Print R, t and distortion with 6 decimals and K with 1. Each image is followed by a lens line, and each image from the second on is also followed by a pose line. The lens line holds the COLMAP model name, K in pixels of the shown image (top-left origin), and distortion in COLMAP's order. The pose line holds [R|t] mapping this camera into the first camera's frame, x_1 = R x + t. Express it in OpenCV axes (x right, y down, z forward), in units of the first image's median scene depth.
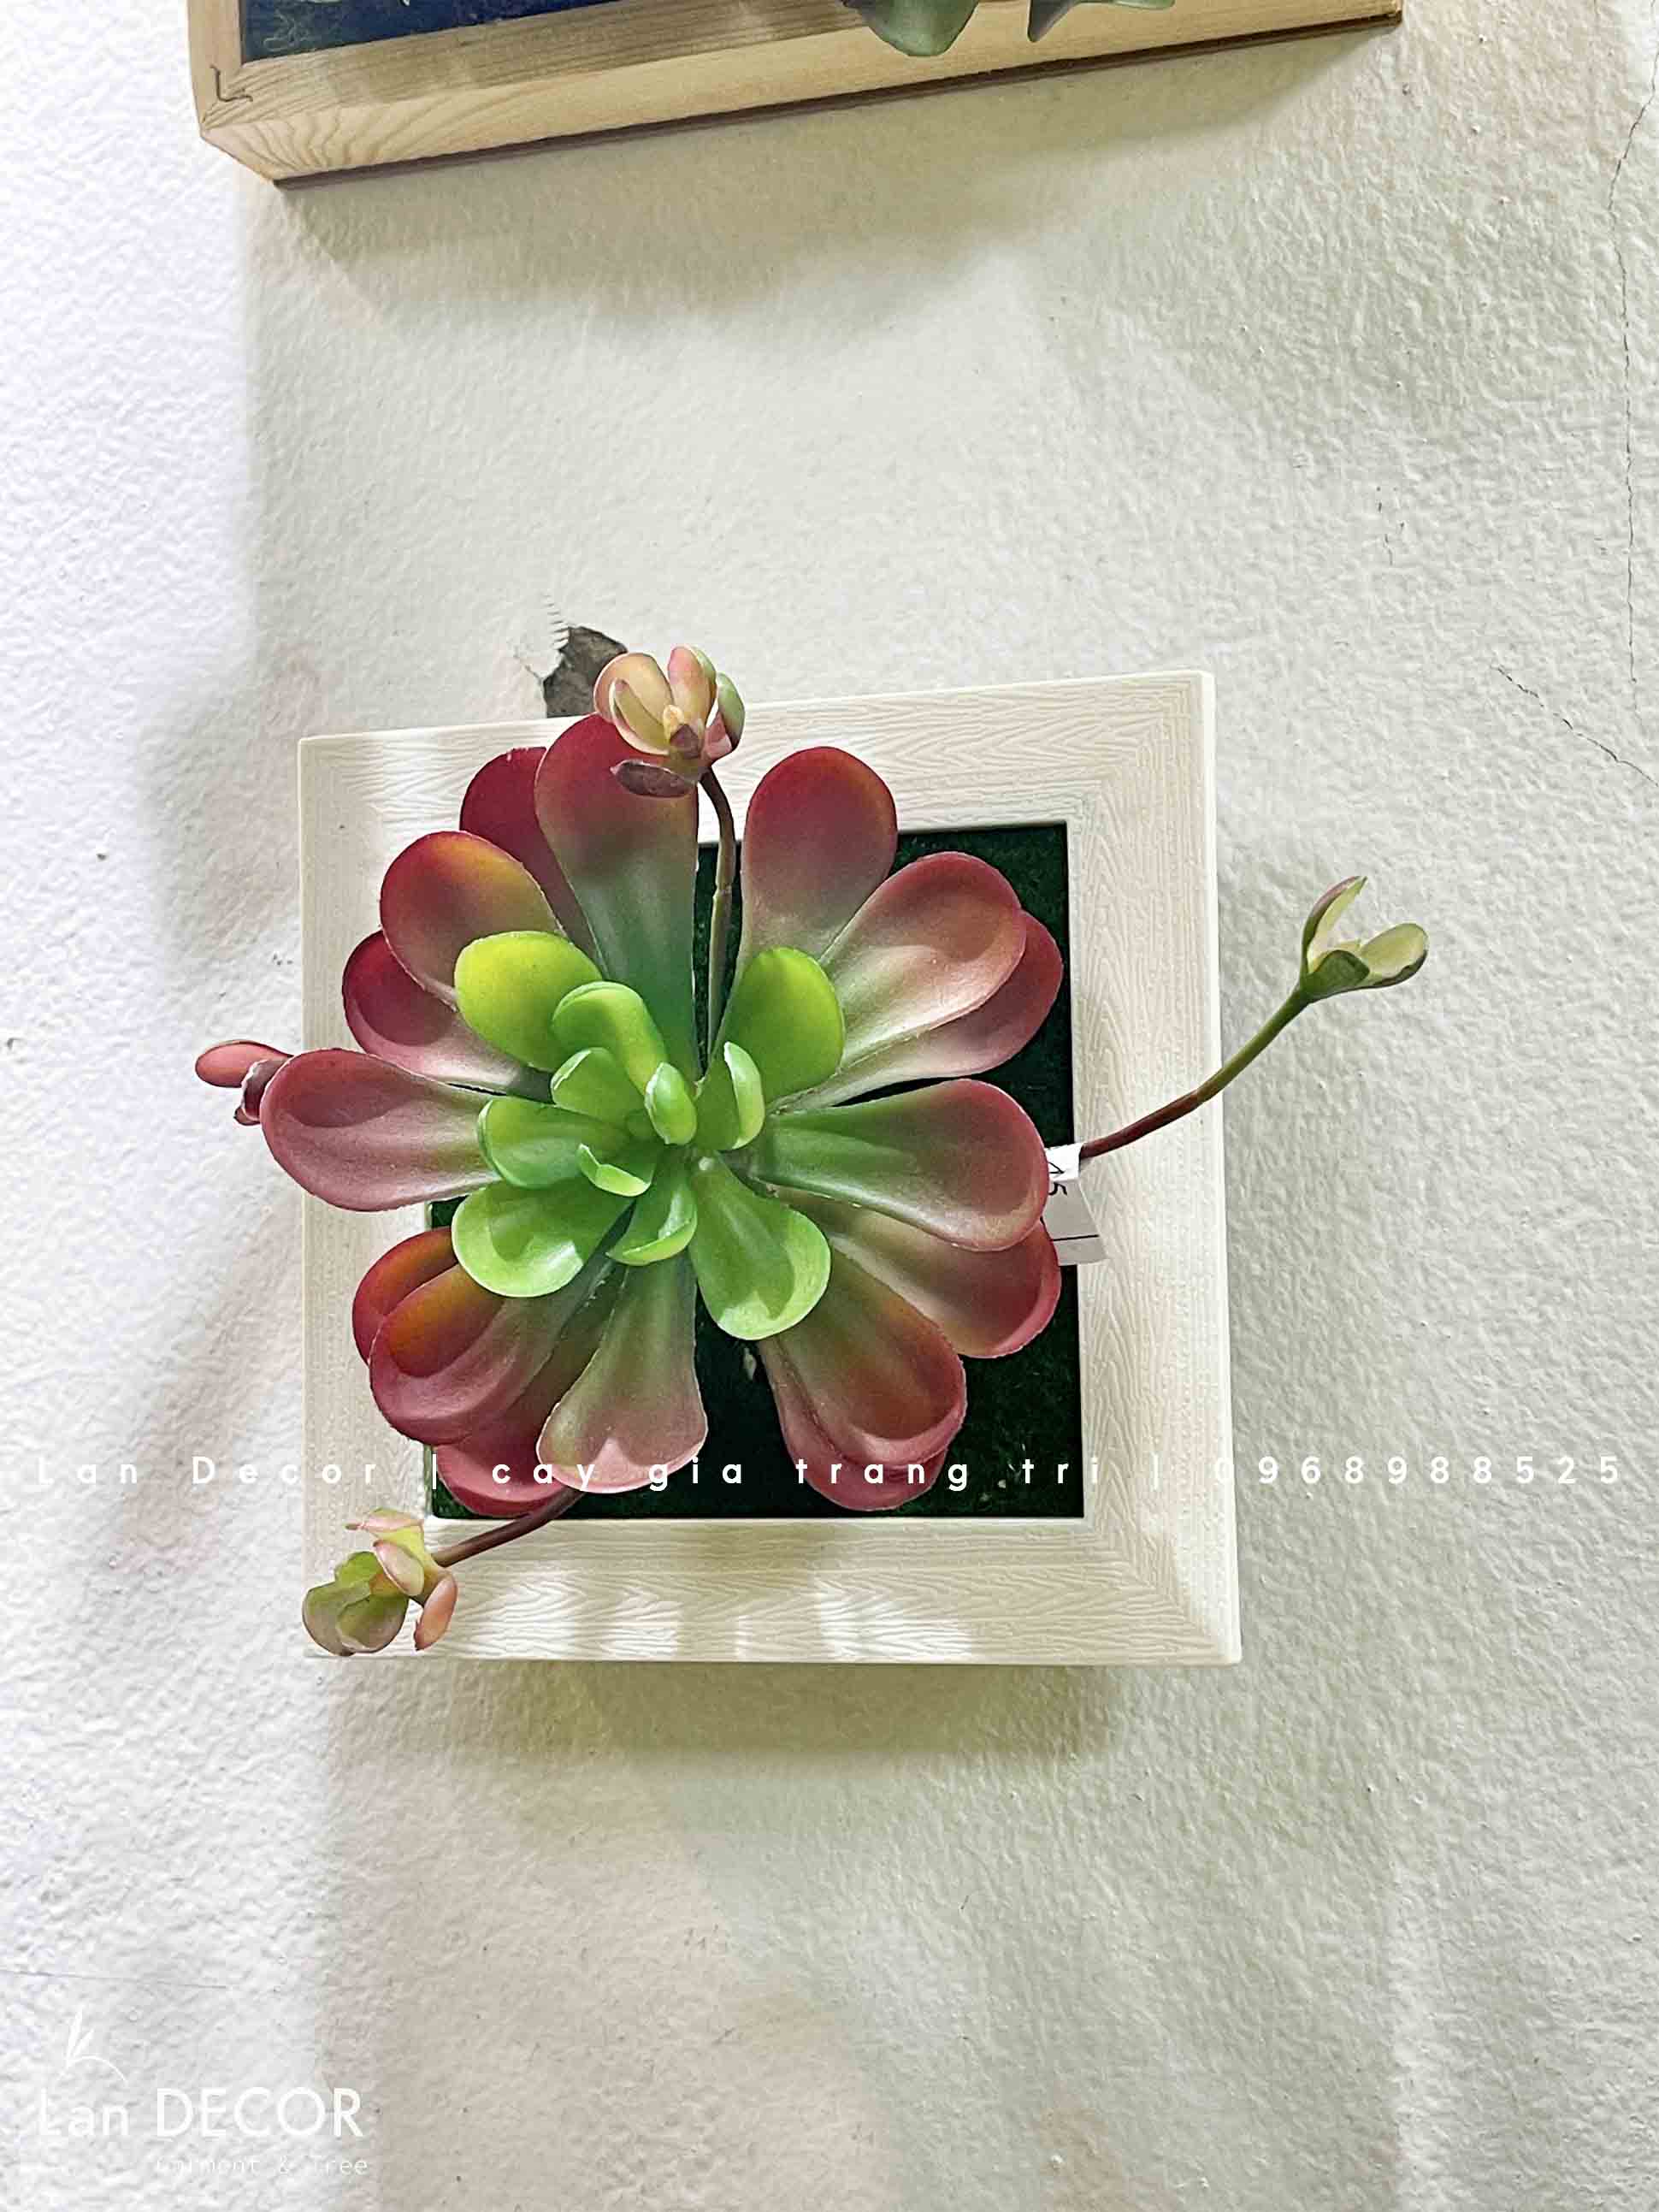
lens RADIAL K [[3058.6, 0, 817.3], [0, 3058.6, 1119.6], [0, 0, 1]] dist [-0.014993, 0.000000]
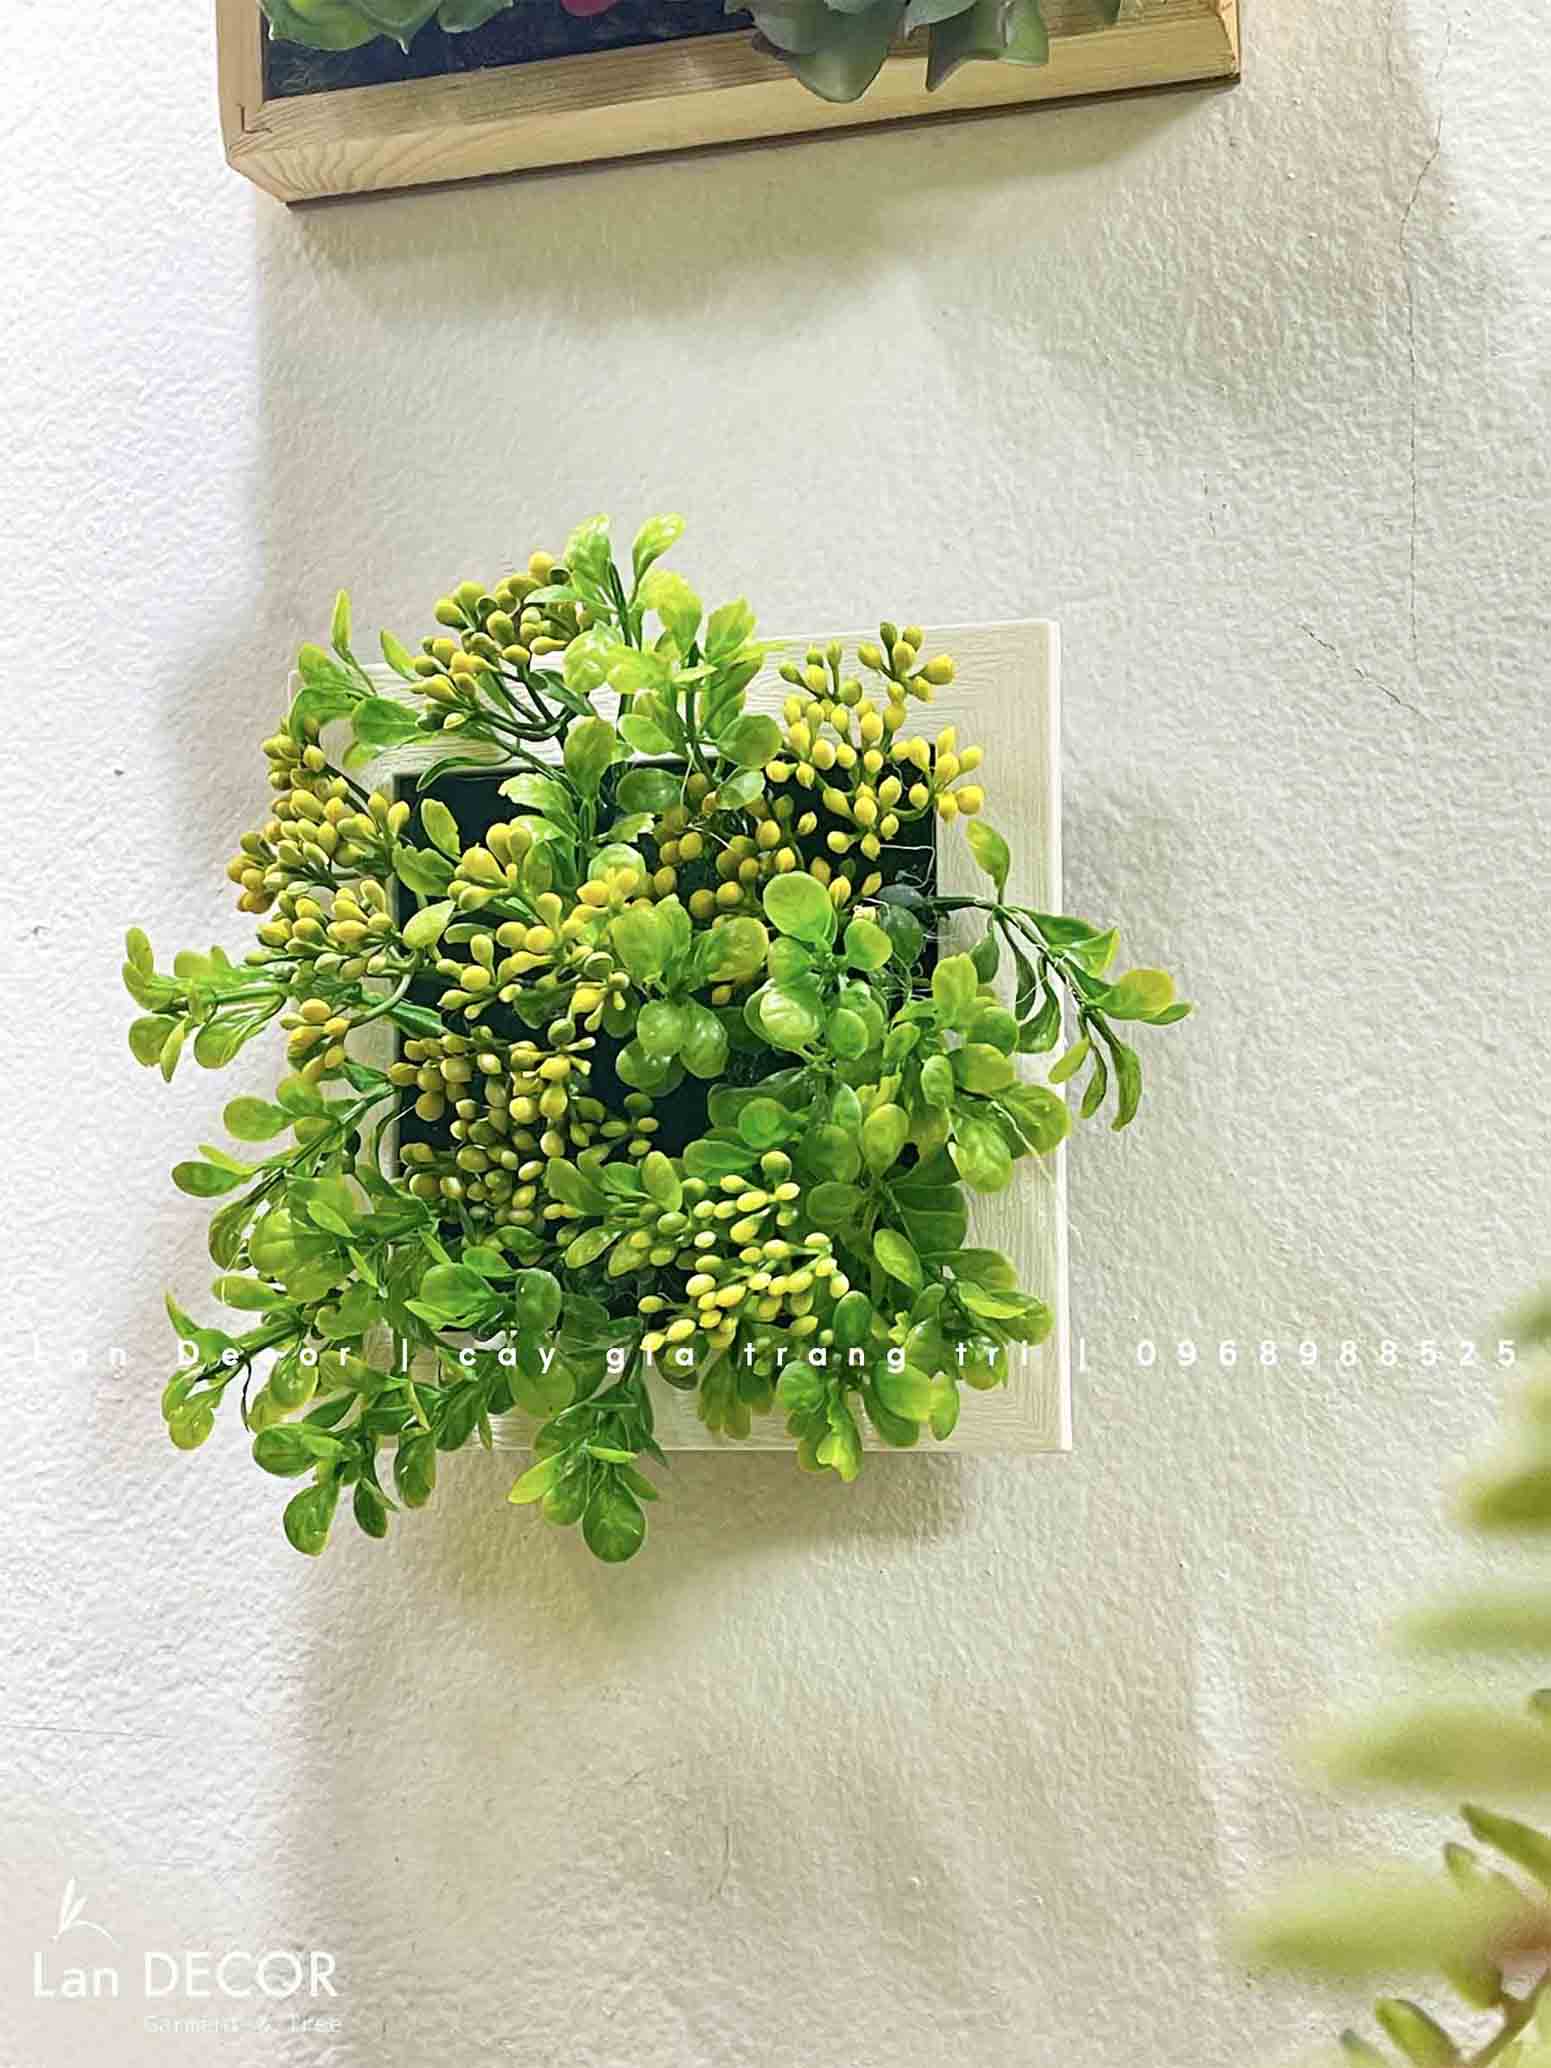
lens RADIAL K [[2859.8, 0, 764.9], [0, 2859.8, 1019.8], [0, 0, 1]] dist [-0.014993, 0.000000]
pose [[0.999836, 0.015815, 0.008849, 0.005592], [-0.015608, 0.999615, -0.022954, 0.033730], [-0.009208, 0.022812, 0.999697, -0.105685]]
